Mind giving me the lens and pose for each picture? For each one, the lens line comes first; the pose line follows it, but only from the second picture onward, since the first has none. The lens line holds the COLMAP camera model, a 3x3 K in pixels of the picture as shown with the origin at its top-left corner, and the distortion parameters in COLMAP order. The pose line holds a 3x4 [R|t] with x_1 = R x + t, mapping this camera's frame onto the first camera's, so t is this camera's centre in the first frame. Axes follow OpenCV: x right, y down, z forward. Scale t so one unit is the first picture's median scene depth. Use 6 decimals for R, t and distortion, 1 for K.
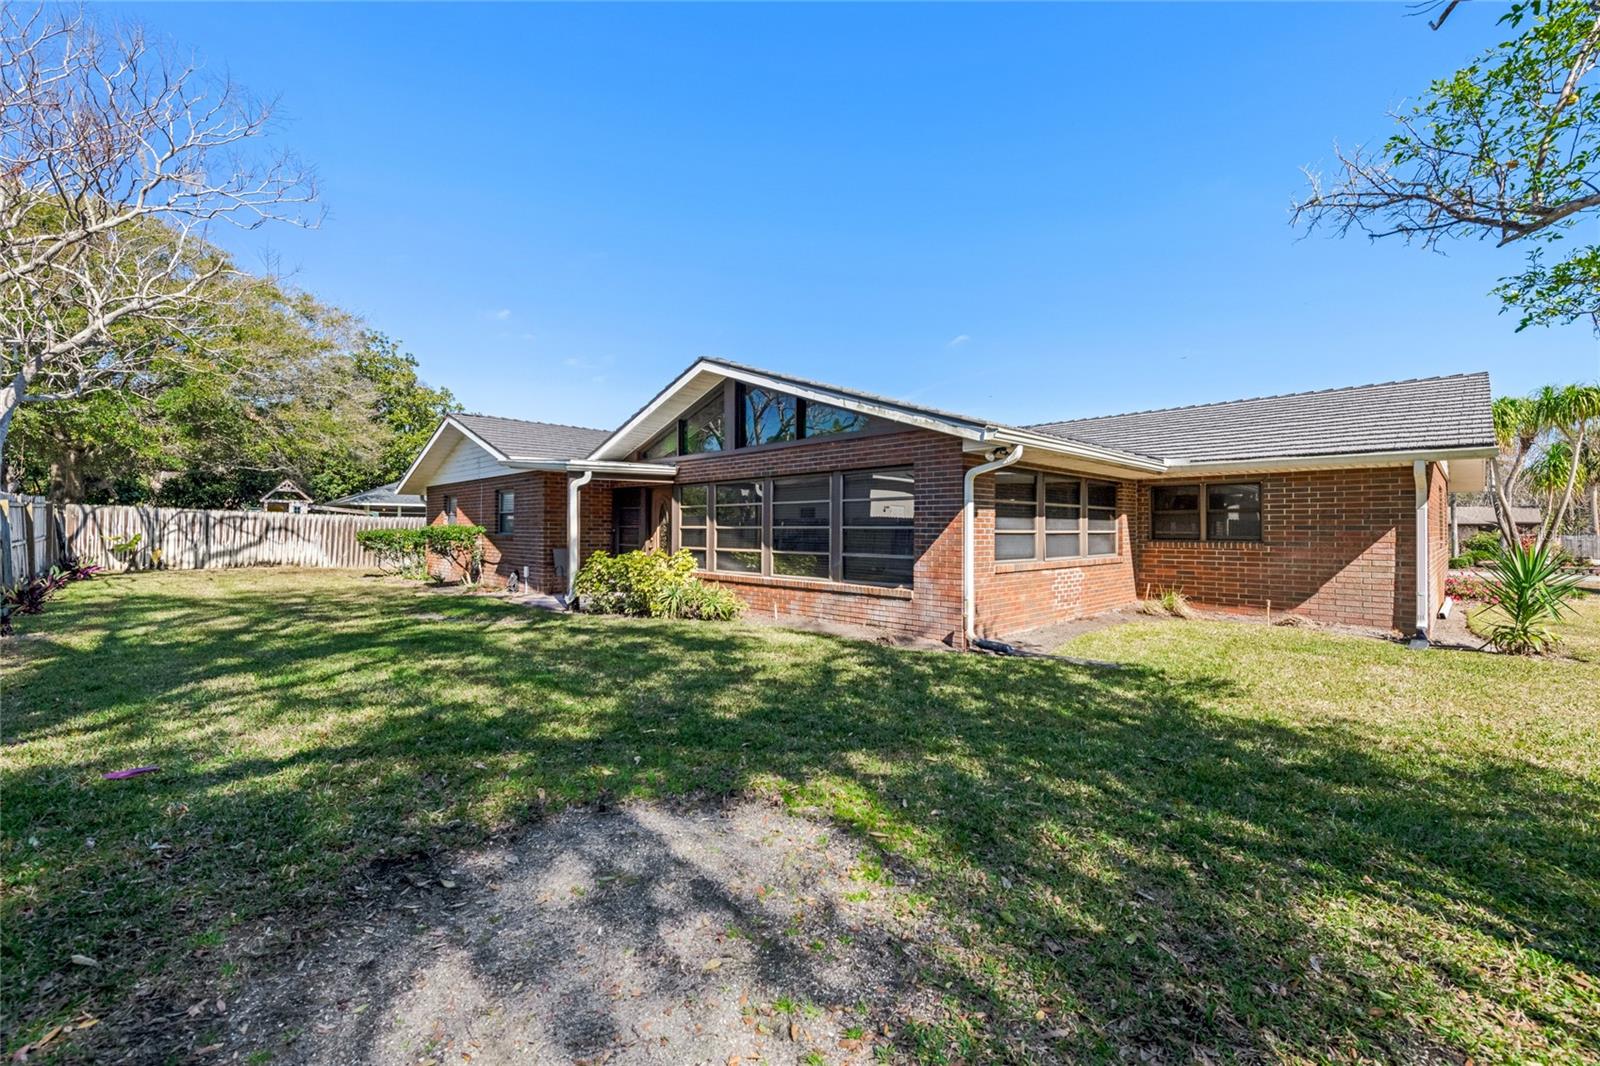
lens RADIAL K [[640.9, 0, 800.0], [0, 640.9, 533.0], [0, 0, 1]] dist [0.010312, -0.000152]
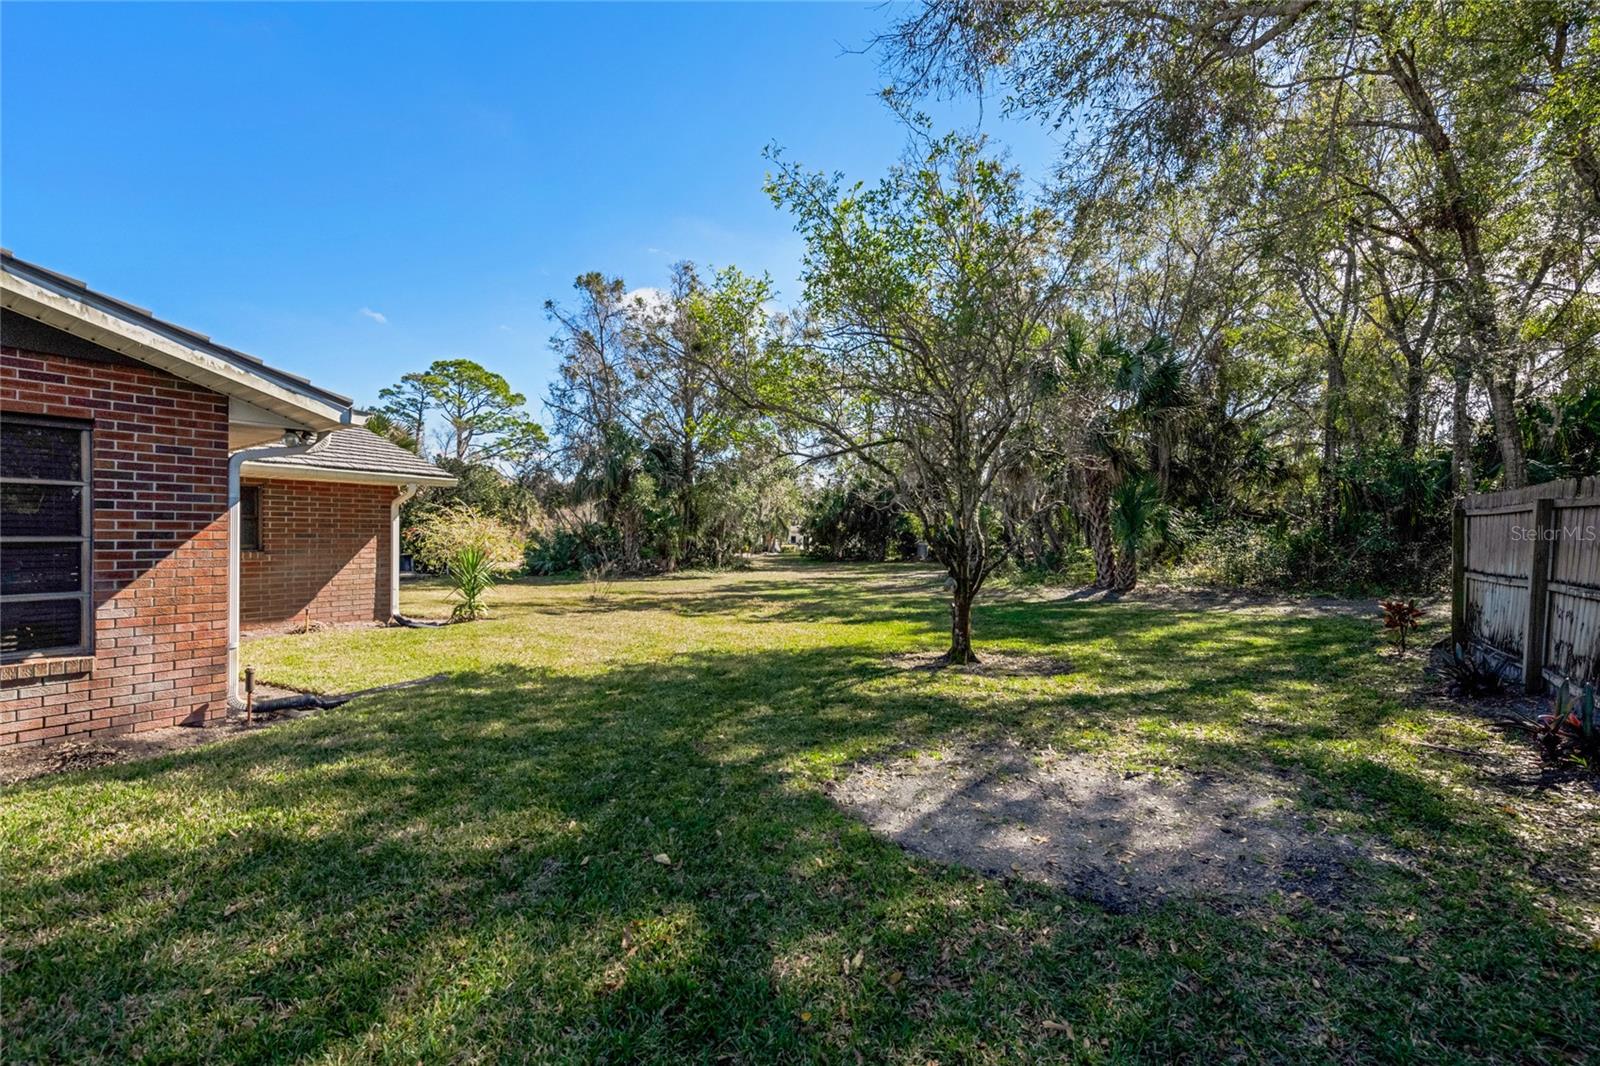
lens RADIAL K [[640.9, 0, 800.0], [0, 640.9, 533.0], [0, 0, 1]] dist [0.010312, -0.000152]
pose [[-0.172456, -0.000307, 0.985017, -0.982508], [0.007602, 0.999970, 0.001643, -0.022364], [-0.984988, 0.007772, -0.172449, 1.061911]]
